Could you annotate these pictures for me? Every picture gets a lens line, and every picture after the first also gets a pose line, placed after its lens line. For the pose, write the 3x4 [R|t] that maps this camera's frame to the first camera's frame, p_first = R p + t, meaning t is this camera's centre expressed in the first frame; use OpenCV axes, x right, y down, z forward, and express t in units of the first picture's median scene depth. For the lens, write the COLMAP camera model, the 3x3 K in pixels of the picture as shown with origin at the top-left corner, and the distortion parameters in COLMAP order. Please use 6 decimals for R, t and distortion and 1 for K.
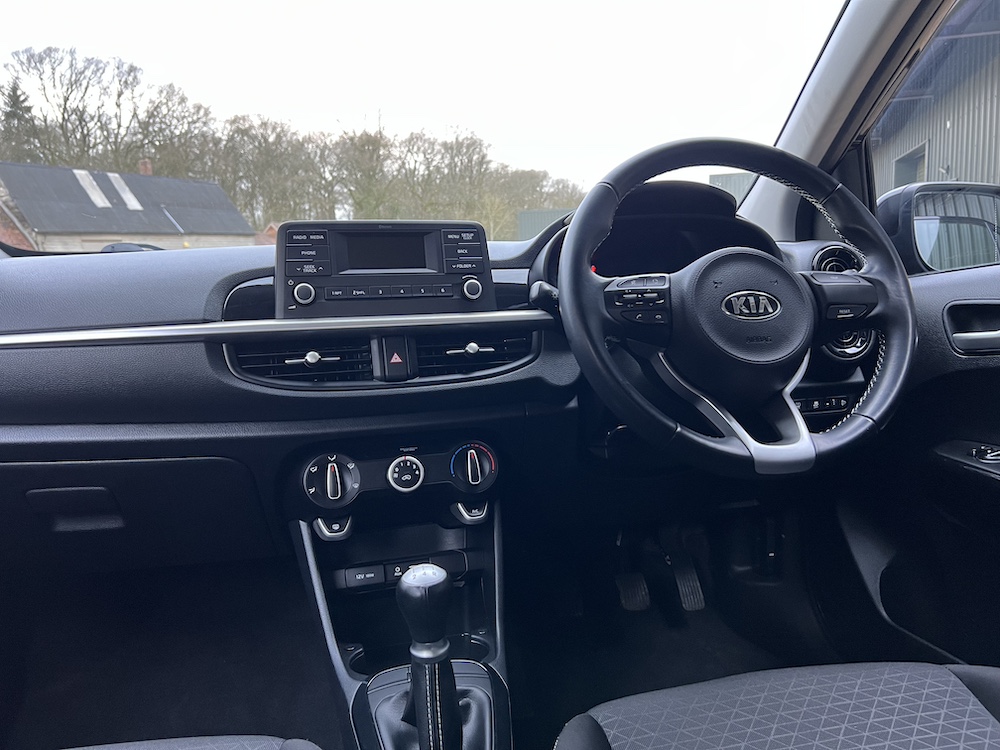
lens RADIAL K [[755.0, 0, 510.4], [0, 755.0, 375.0], [0, 0, 1]] dist [0.061127, -0.071287]
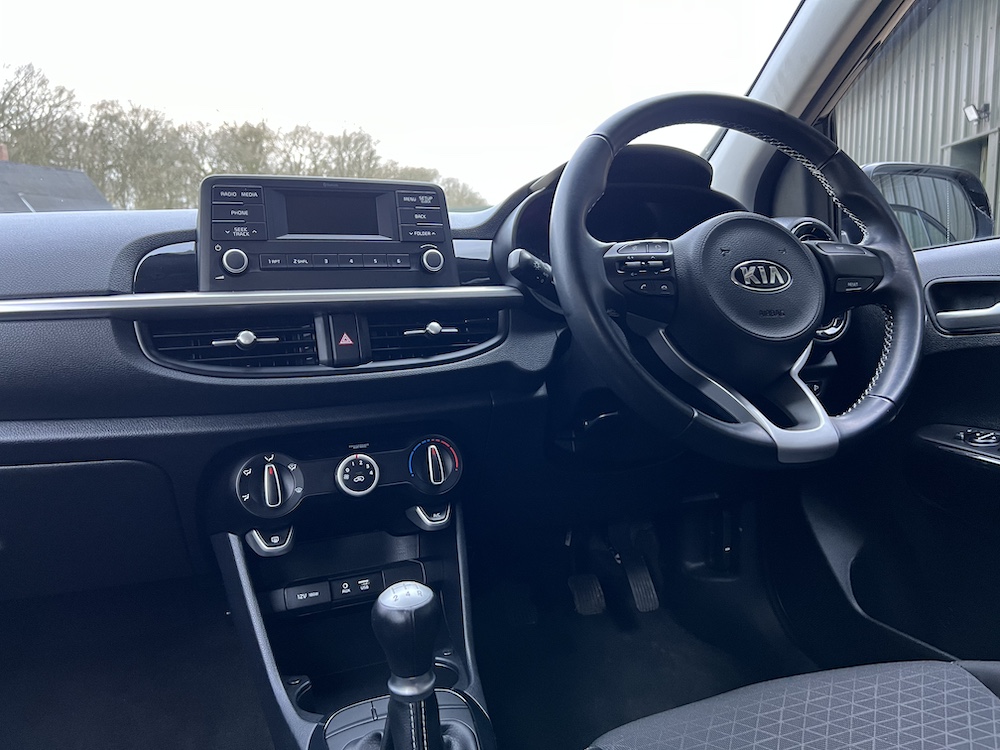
lens RADIAL K [[753.4, 0, 502.7], [0, 753.4, 376.7], [0, 0, 1]] dist [0.041438, -0.041818]
pose [[0.990621, -0.009267, 0.136323, -0.091791], [0.008952, 0.999956, 0.002924, 0.018879], [-0.136344, -0.001676, 0.990660, 0.131330]]
